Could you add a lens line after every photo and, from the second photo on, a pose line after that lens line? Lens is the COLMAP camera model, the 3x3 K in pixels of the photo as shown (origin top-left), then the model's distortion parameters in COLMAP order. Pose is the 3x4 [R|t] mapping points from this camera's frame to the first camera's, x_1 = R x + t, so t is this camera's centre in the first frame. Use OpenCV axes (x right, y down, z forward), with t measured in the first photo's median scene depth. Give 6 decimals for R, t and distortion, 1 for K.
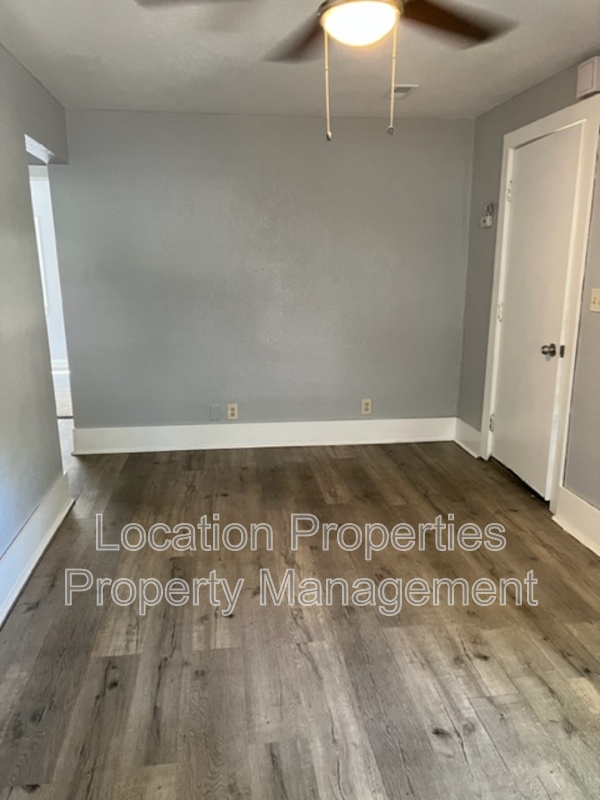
lens RADIAL K [[600.0, 0, 299.8], [0, 600.0, 399.5], [0, 0, 1]] dist [0.009054, -0.008017]
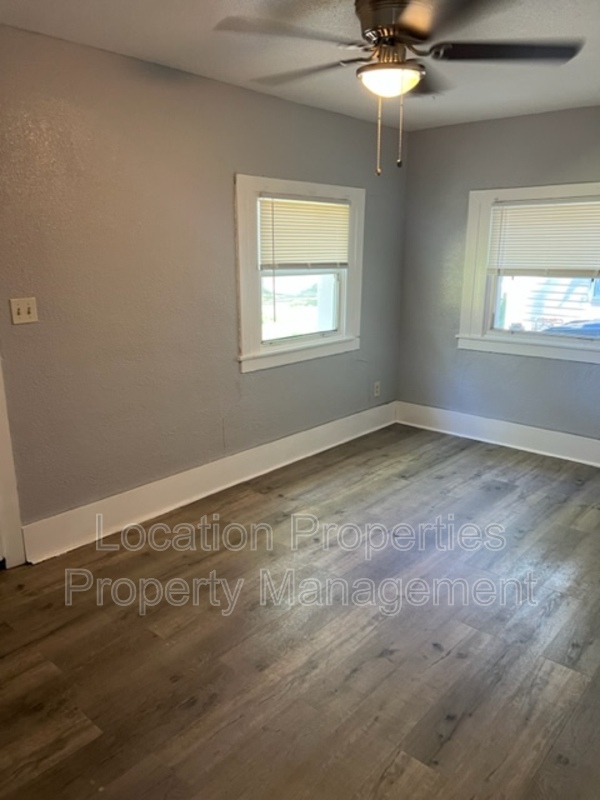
lens RADIAL K [[600.0, 0, 302.7], [0, 600.0, 403.0], [0, 0, 1]] dist [0.009054, -0.008017]
pose [[-0.658206, -0.191207, 0.728152, -0.633445], [0.174226, 0.902264, 0.394417, -0.425840], [-0.732401, 0.386471, -0.560562, 1.635121]]
